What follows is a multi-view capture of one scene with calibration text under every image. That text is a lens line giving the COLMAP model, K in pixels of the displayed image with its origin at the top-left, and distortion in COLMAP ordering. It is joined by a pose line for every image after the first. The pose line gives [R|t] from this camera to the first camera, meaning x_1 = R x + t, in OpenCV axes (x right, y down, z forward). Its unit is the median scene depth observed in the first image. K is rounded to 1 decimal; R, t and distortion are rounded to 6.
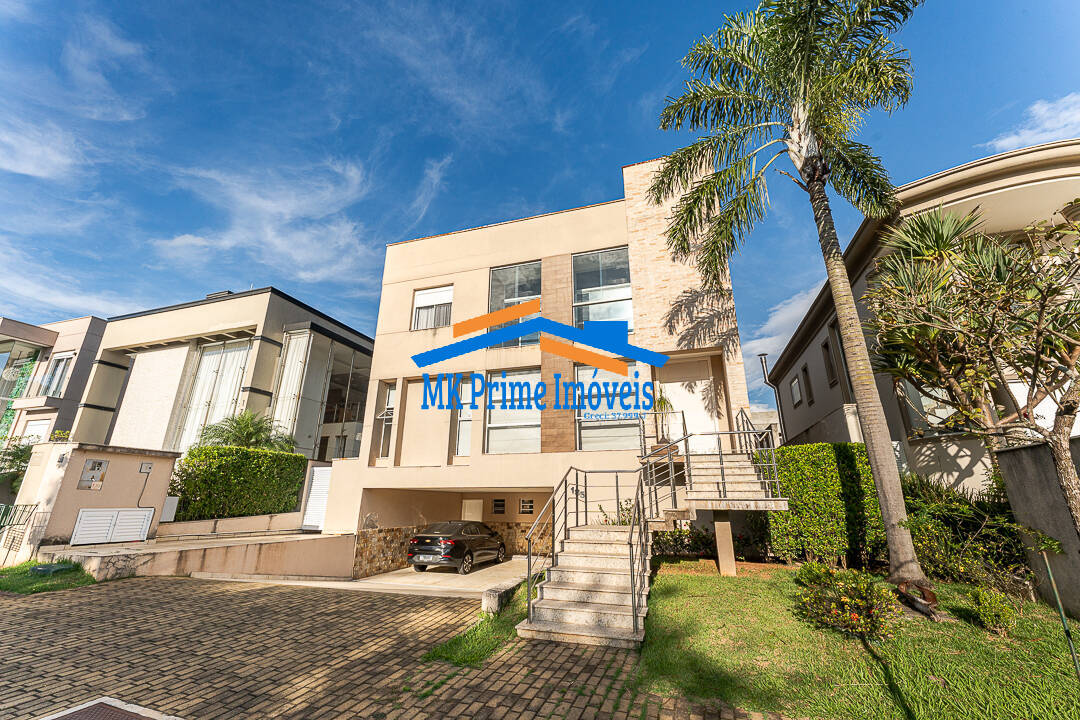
lens RADIAL K [[430.8, 0, 539.0], [0, 430.8, 365.4], [0, 0, 1]] dist [-0.000276, 0.000266]
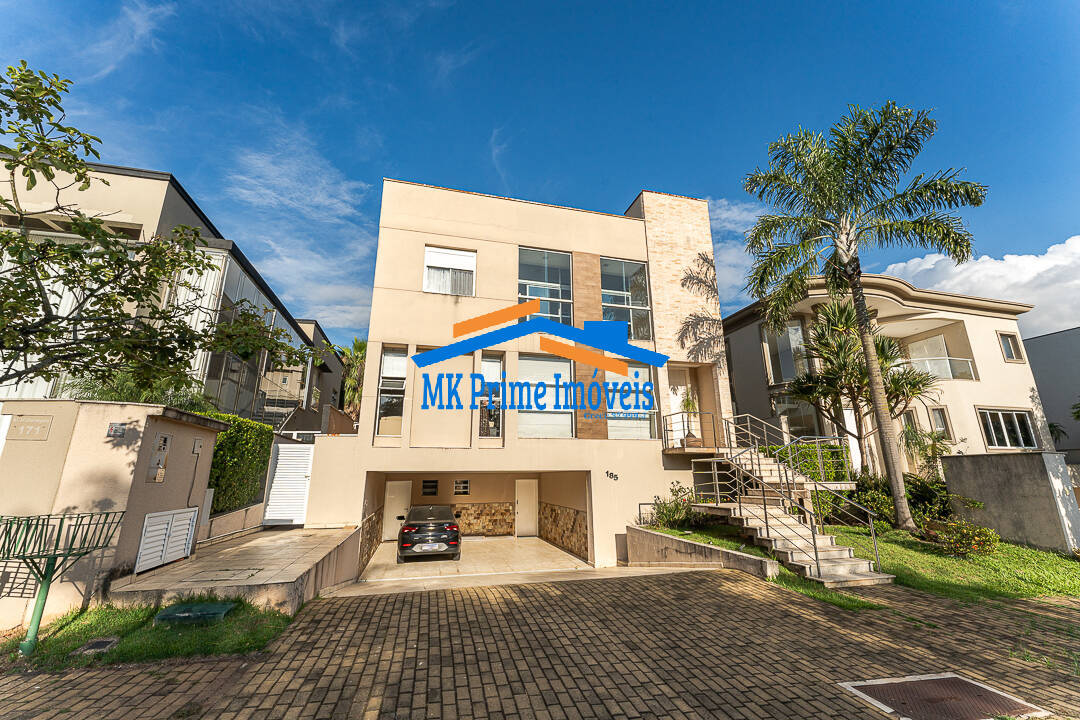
lens RADIAL K [[430.8, 0, 539.0], [0, 430.8, 365.4], [0, 0, 1]] dist [-0.000276, 0.000266]
pose [[0.845380, 0.124100, 0.519550, -0.582933], [-0.152290, 0.988266, 0.011739, 0.022199], [-0.511997, -0.089047, 0.854359, 0.137197]]
